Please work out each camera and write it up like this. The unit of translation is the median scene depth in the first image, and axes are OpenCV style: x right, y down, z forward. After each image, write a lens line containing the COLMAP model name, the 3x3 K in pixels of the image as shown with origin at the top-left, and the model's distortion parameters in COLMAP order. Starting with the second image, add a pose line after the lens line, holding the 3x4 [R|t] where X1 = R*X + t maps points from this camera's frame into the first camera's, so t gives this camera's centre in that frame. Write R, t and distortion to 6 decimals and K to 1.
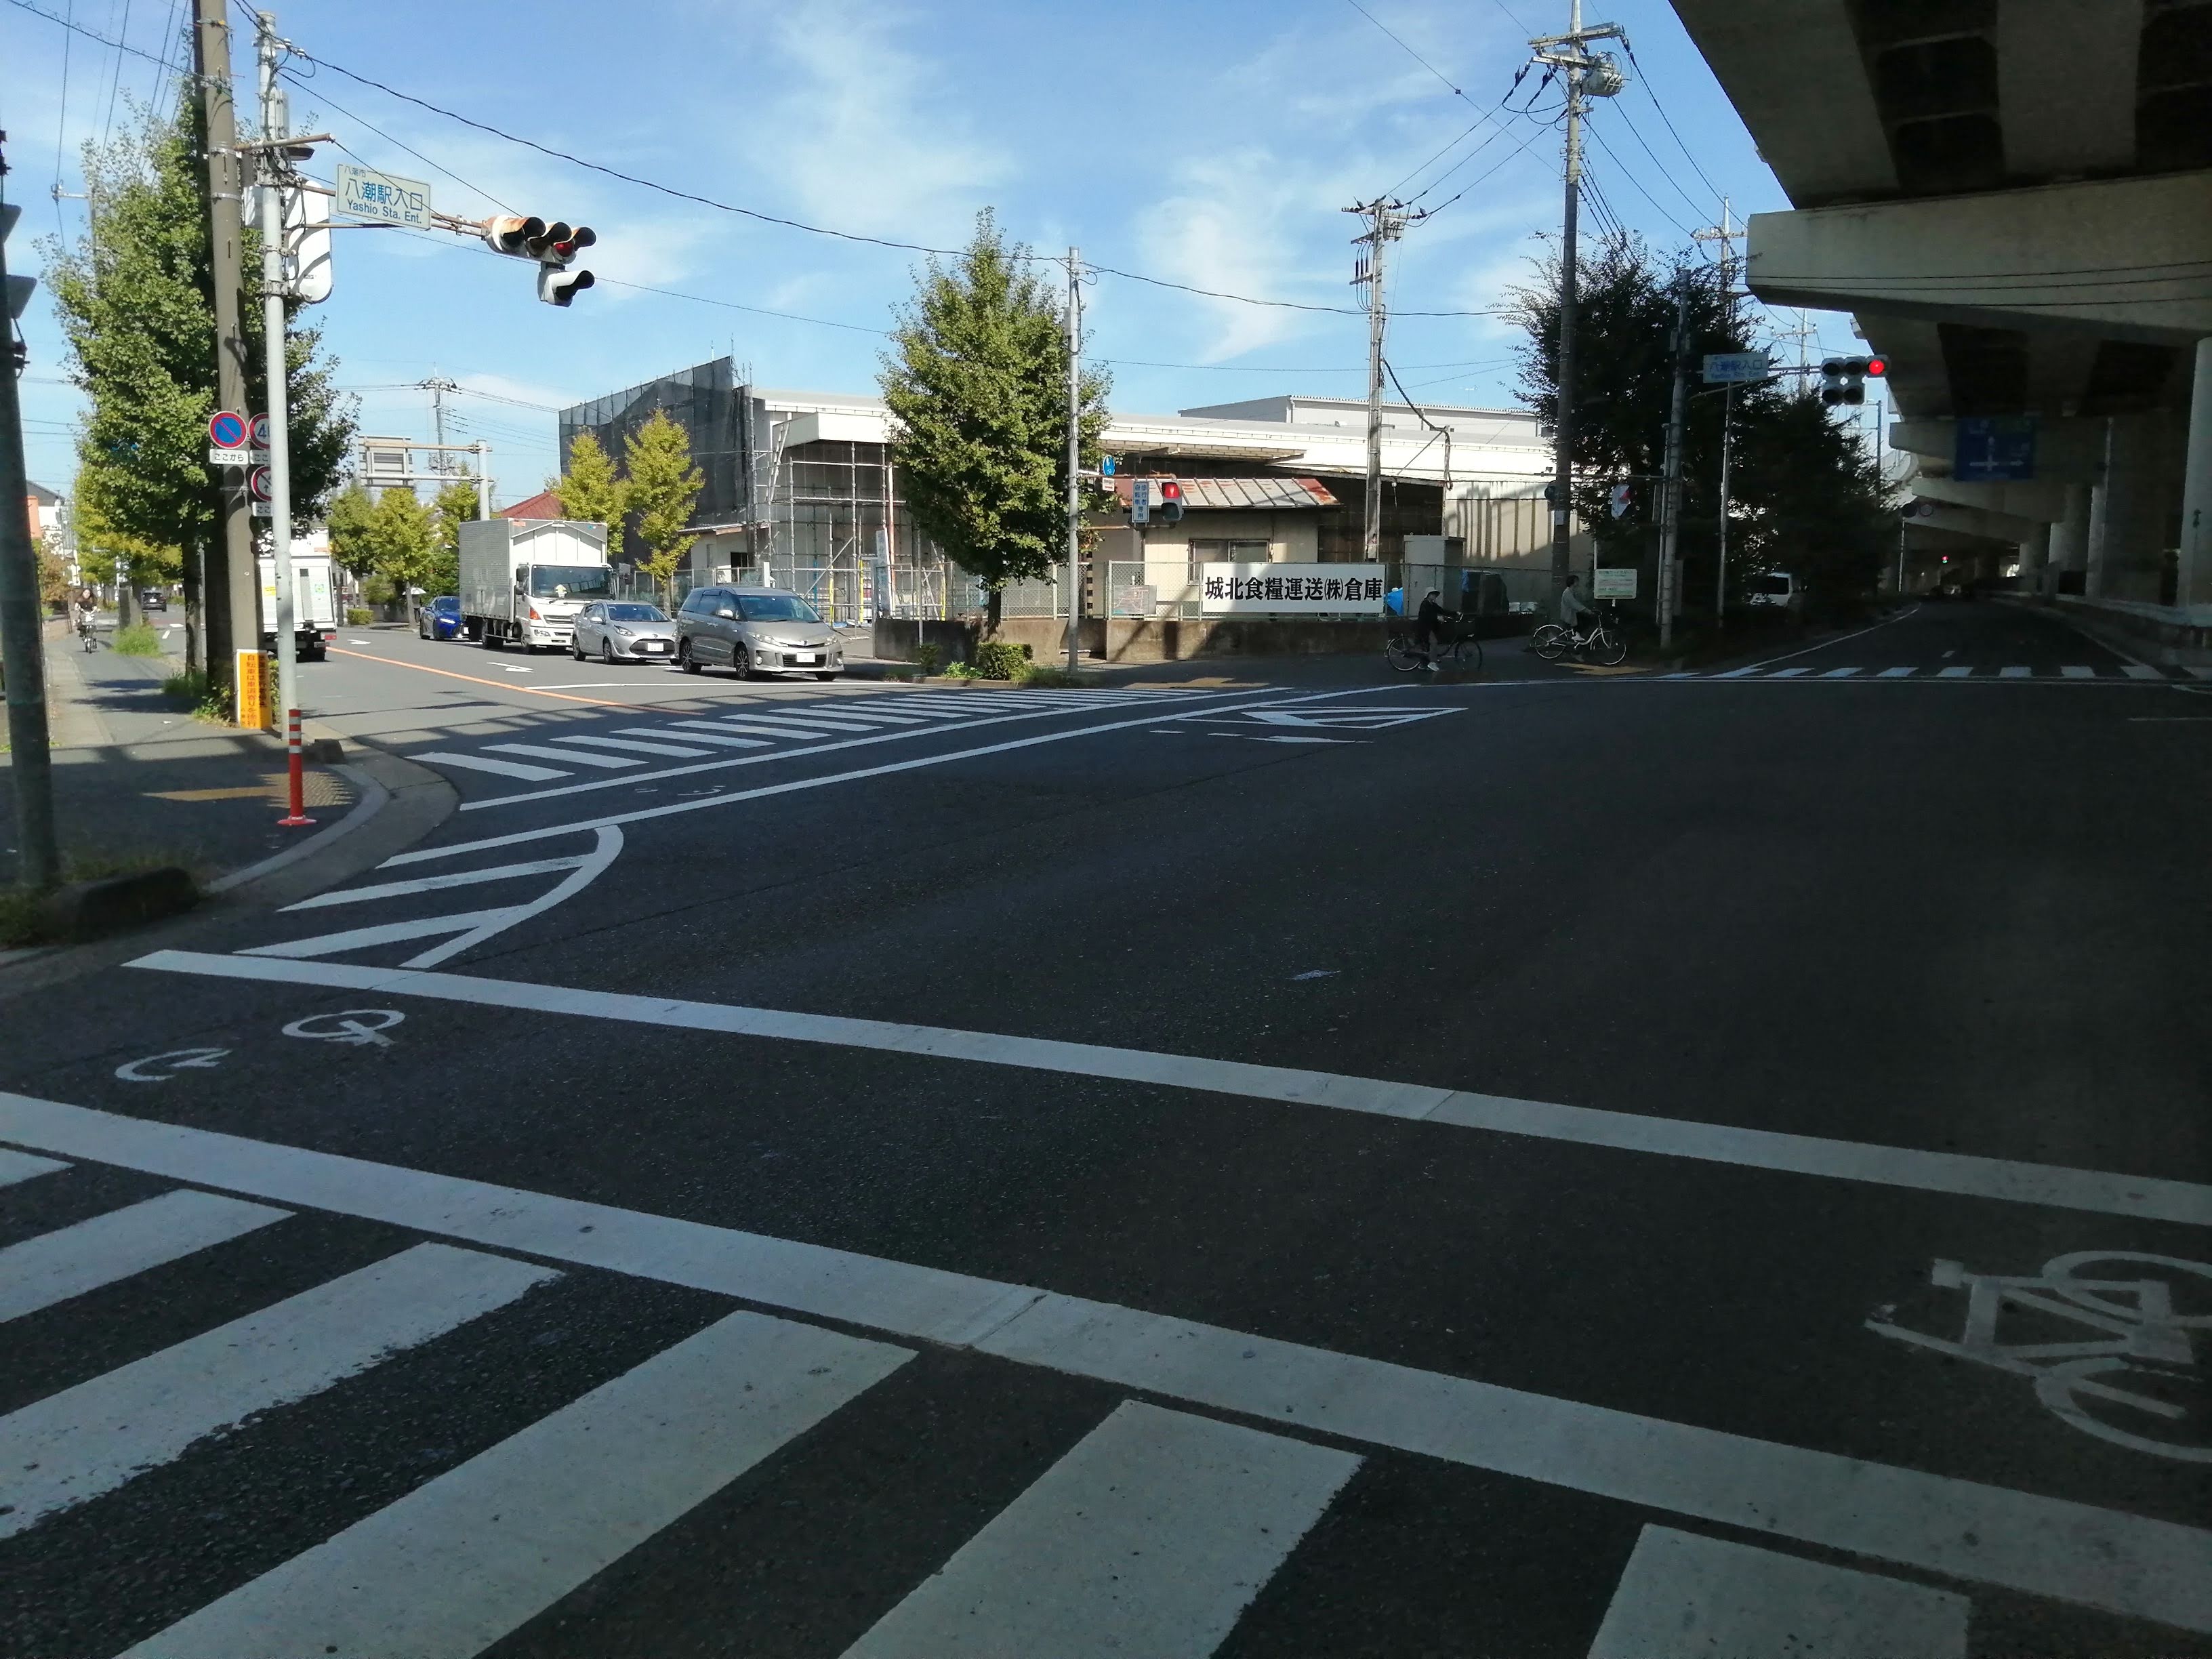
lens RADIAL K [[1784.5, 0, 1114.0], [0, 1784.5, 820.6], [0, 0, 1]] dist [0.072426, -0.130044]
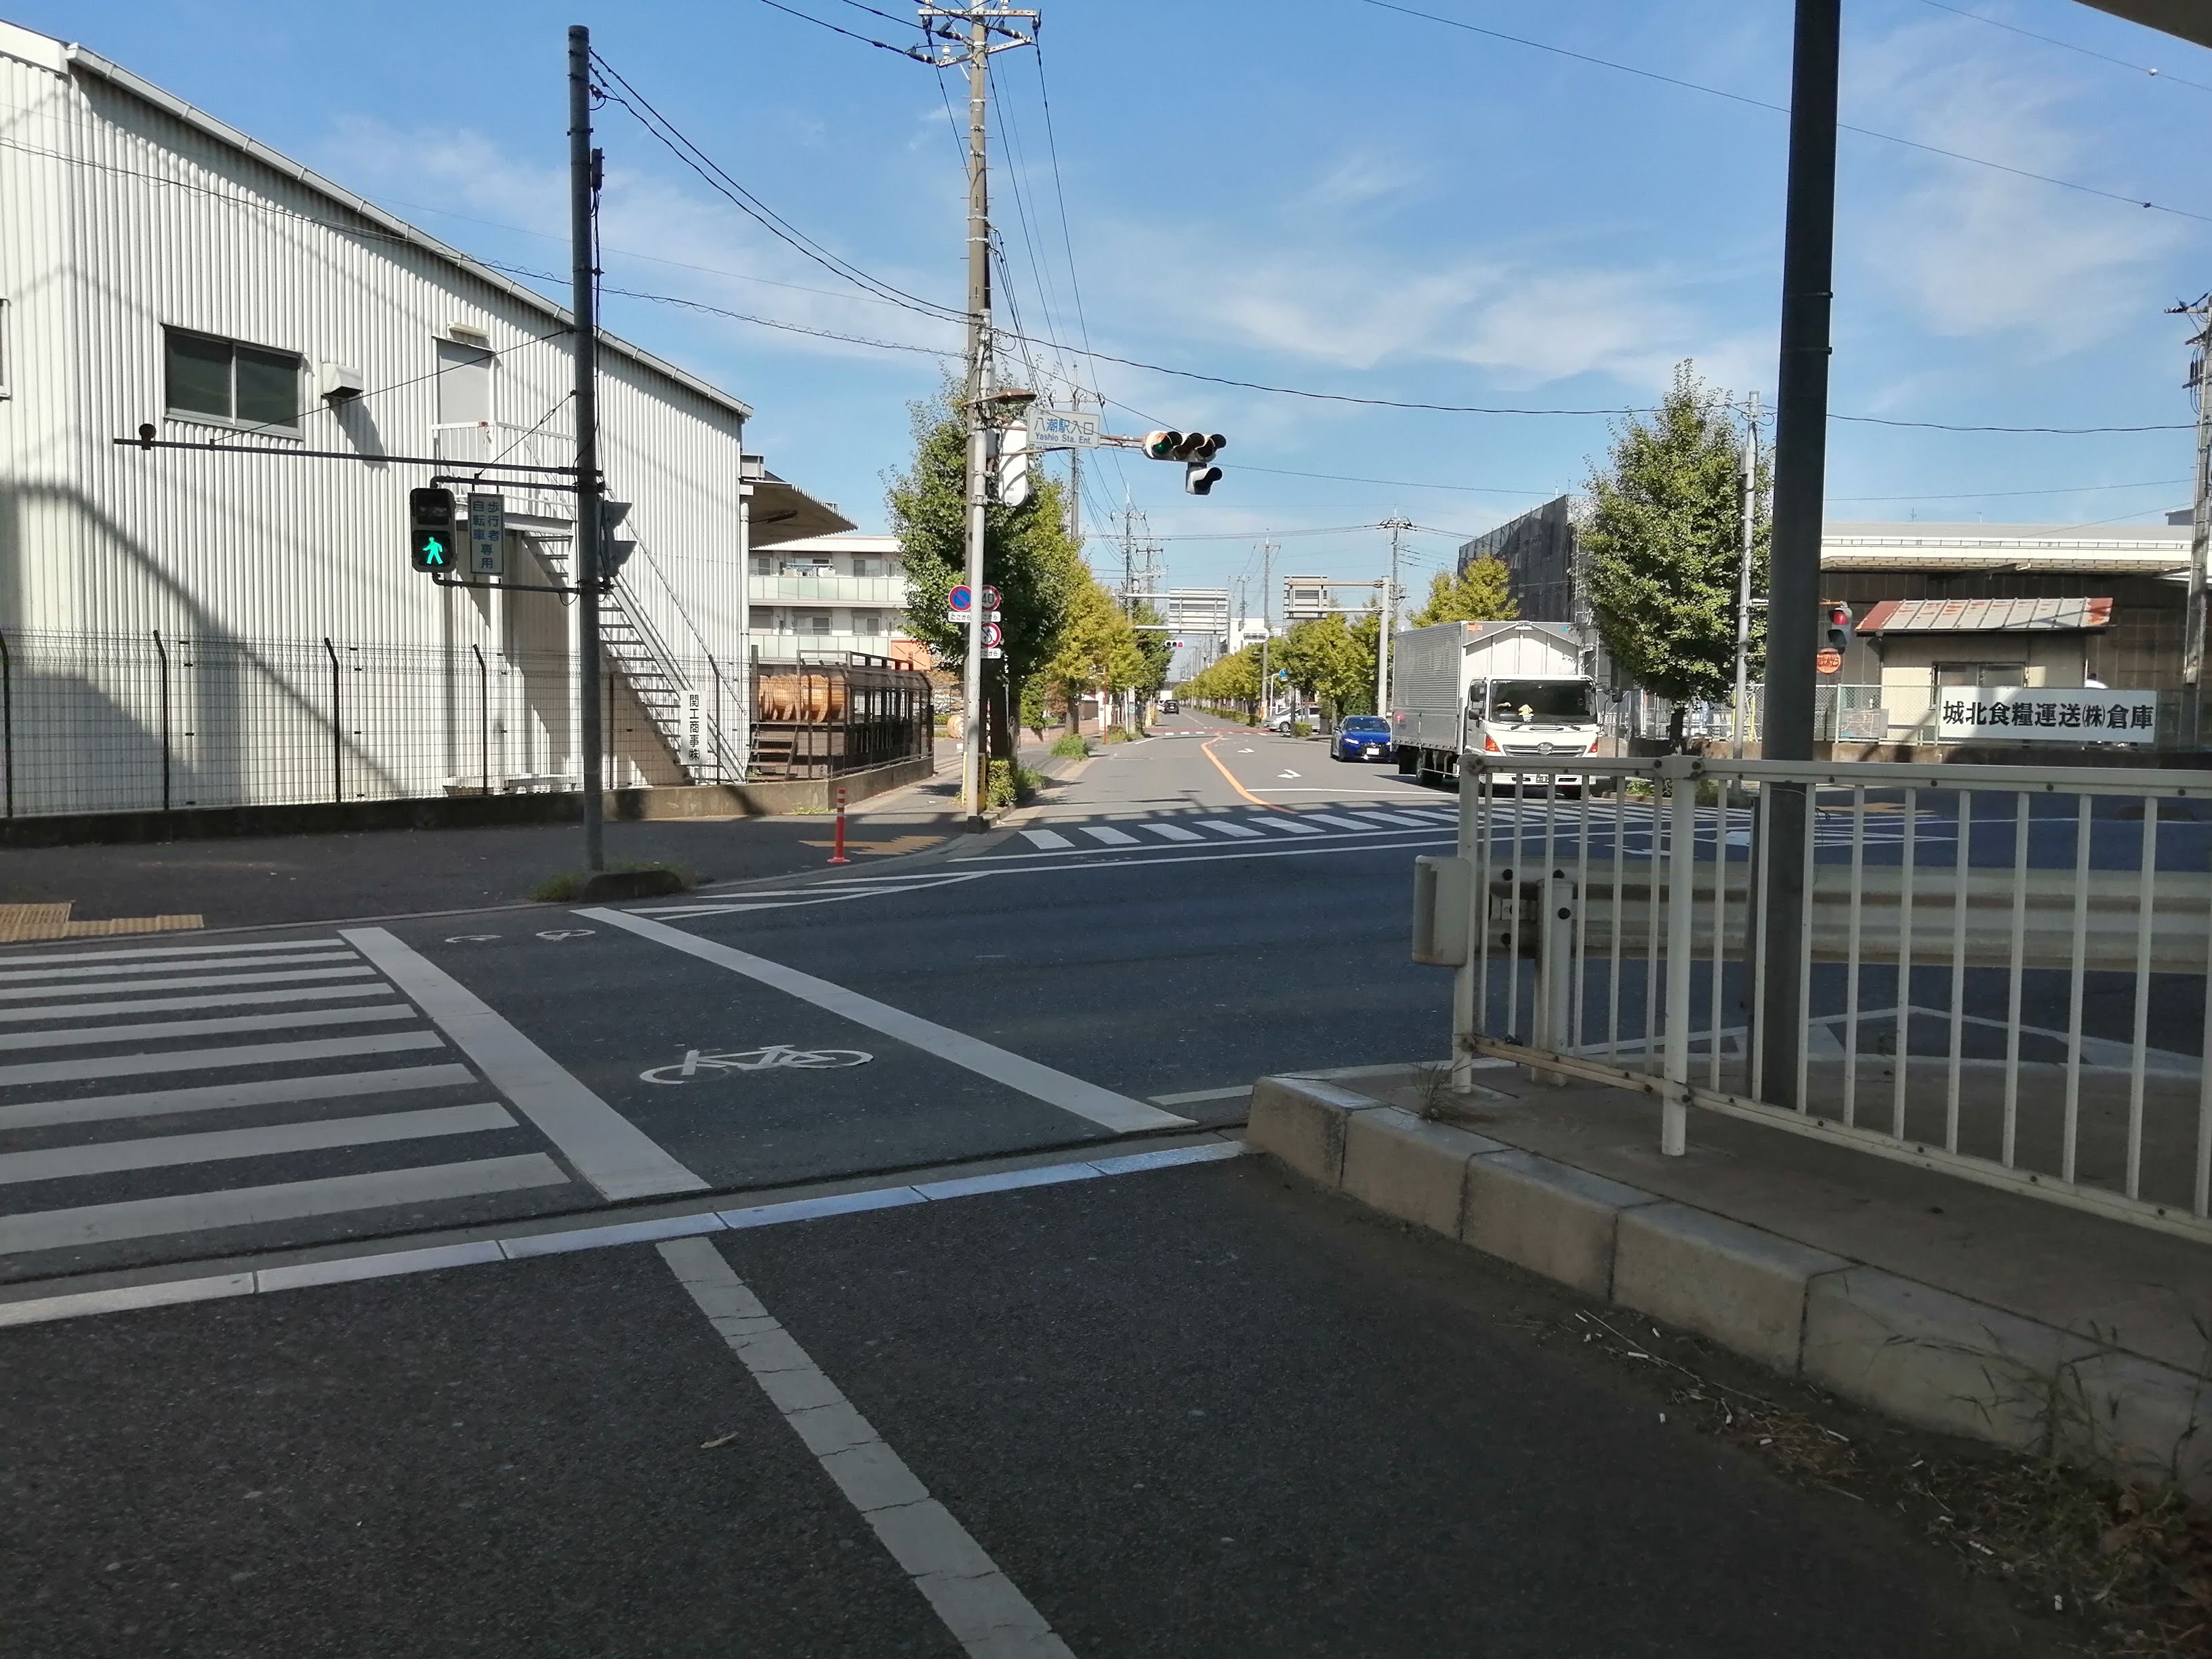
lens RADIAL K [[1784.5, 0, 1118.7], [0, 1784.5, 828.2], [0, 0, 1]] dist [0.072426, -0.130044]
pose [[0.849716, 0.045503, -0.525274, 0.196473], [-0.076694, 0.996340, -0.037754, 0.004084], [0.521633, 0.072366, 0.850095, -0.065034]]
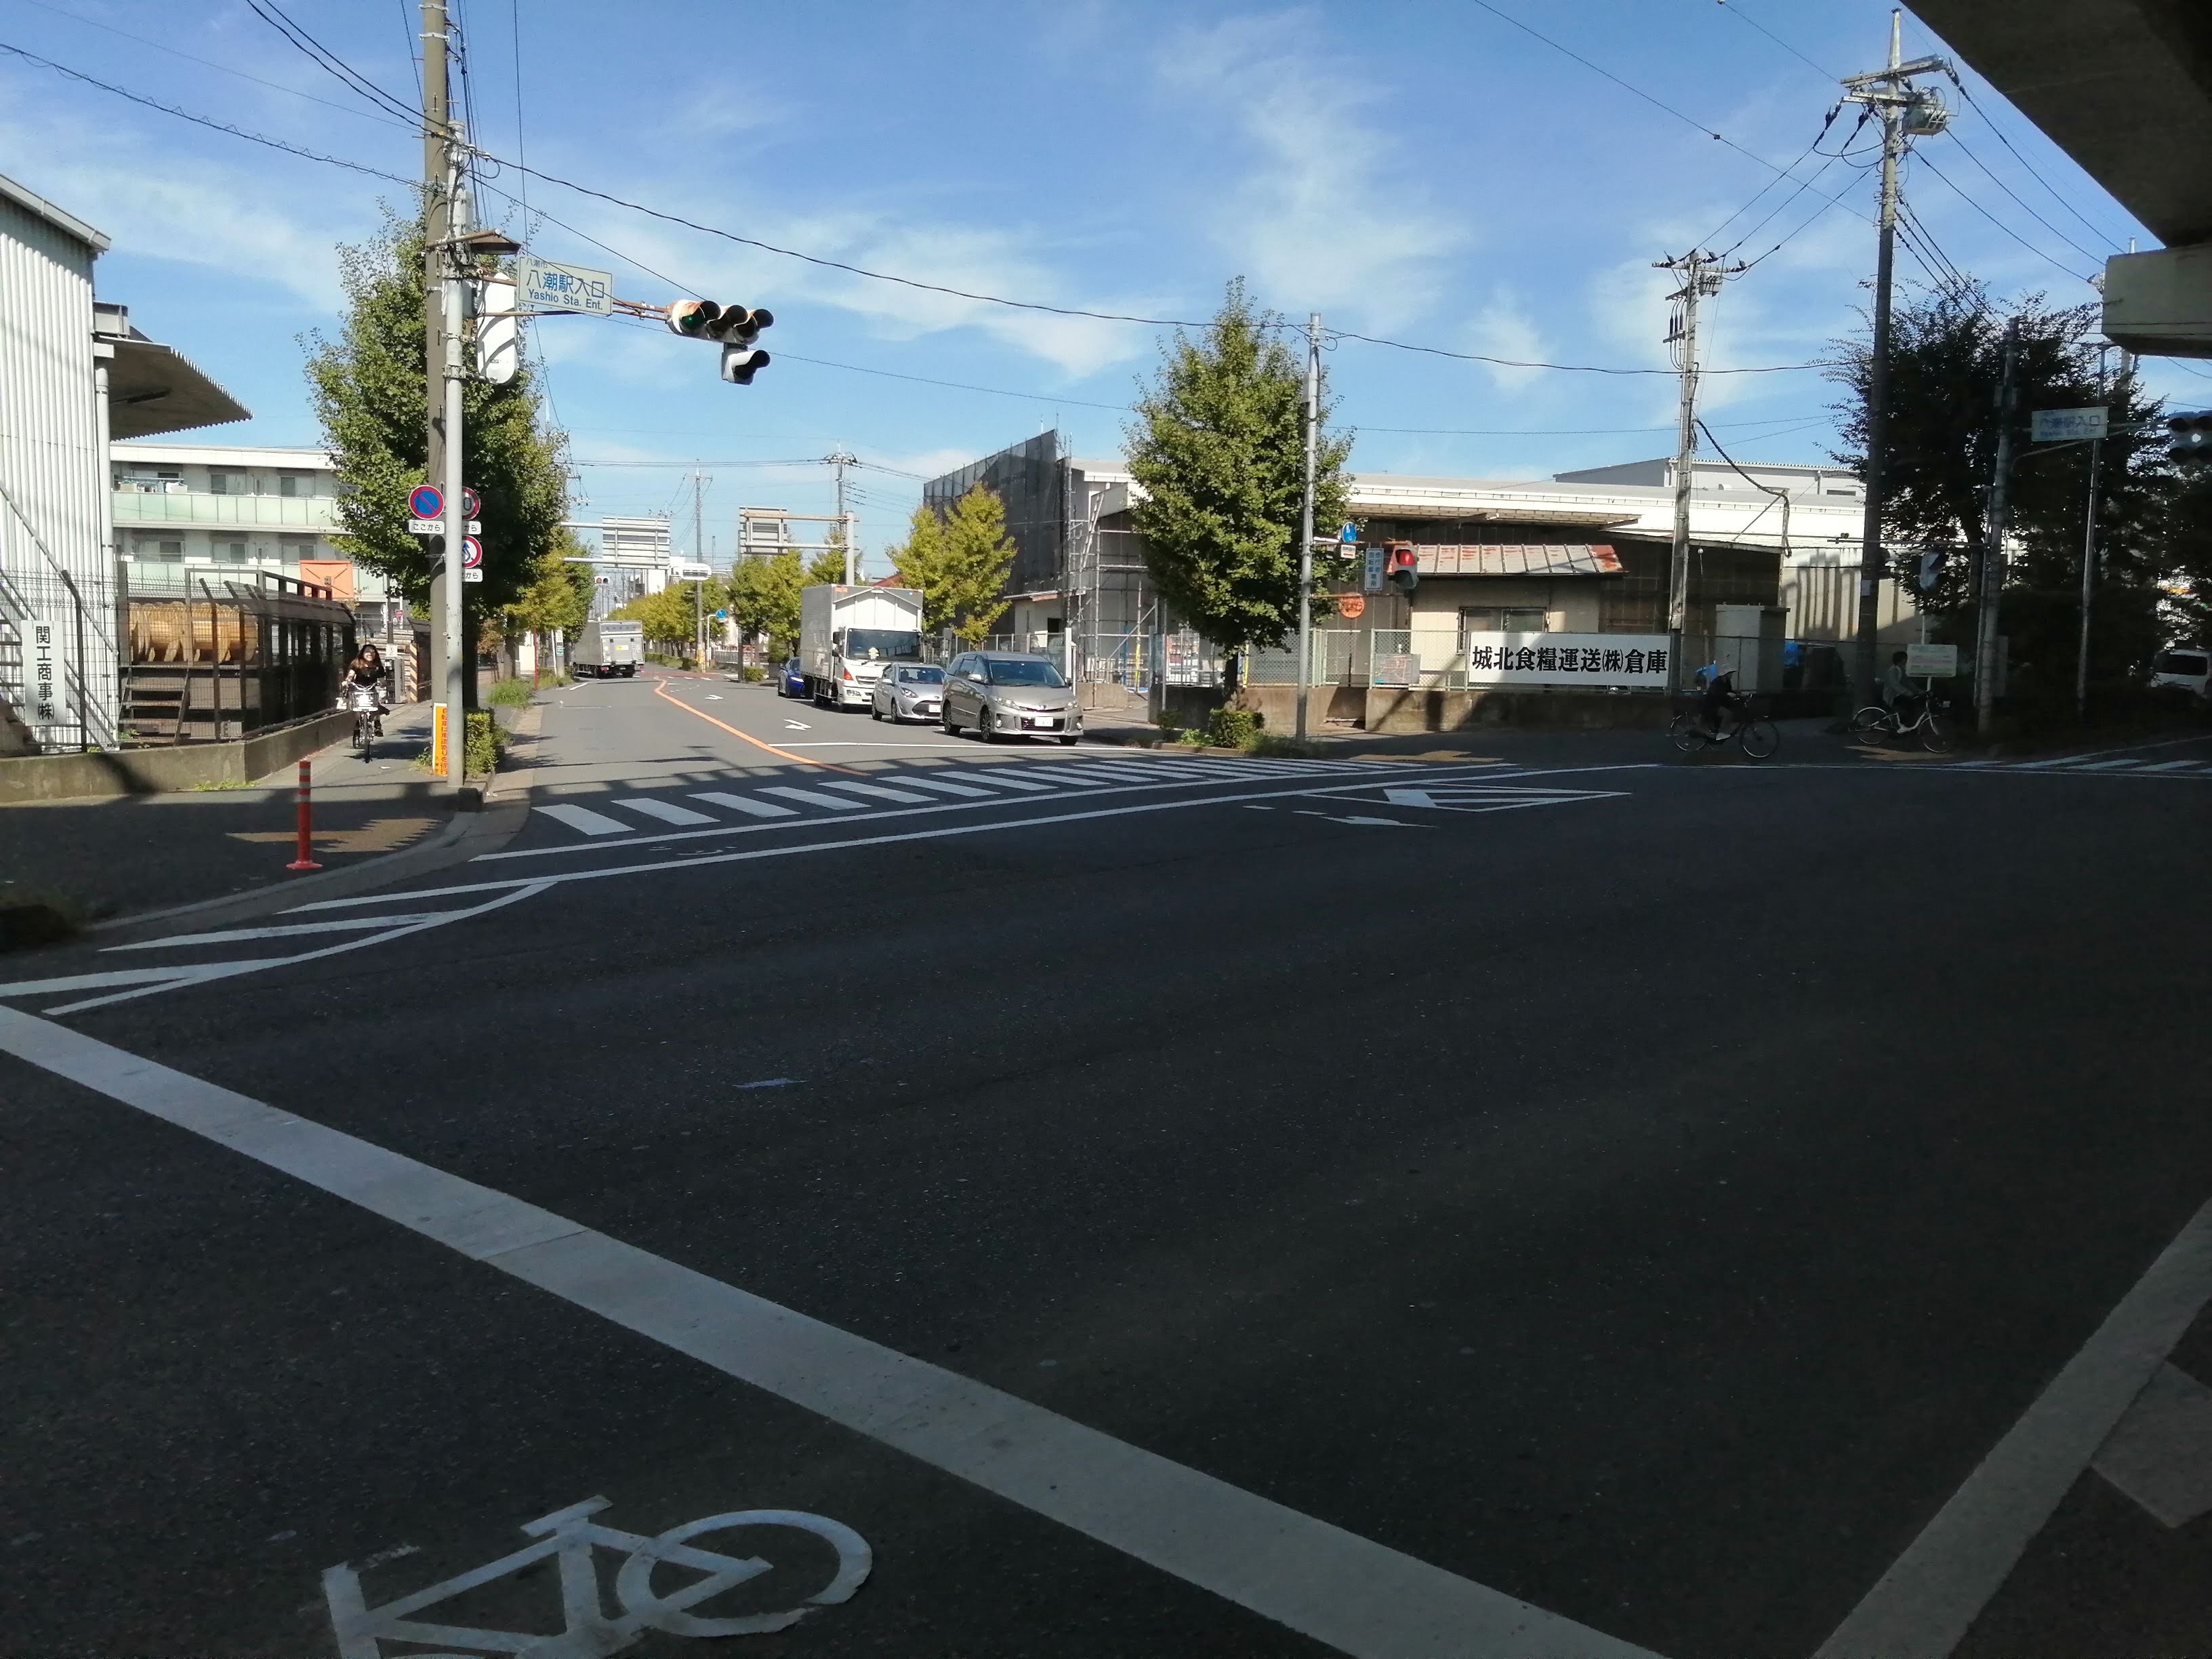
lens RADIAL K [[1784.5, 0, 1112.1], [0, 1784.5, 810.1], [0, 0, 1]] dist [0.072426, -0.130044]
pose [[0.972697, 0.033970, -0.229580, 0.090527], [-0.043514, 0.998381, -0.036637, -0.005217], [0.227964, 0.045627, 0.972600, 0.025064]]
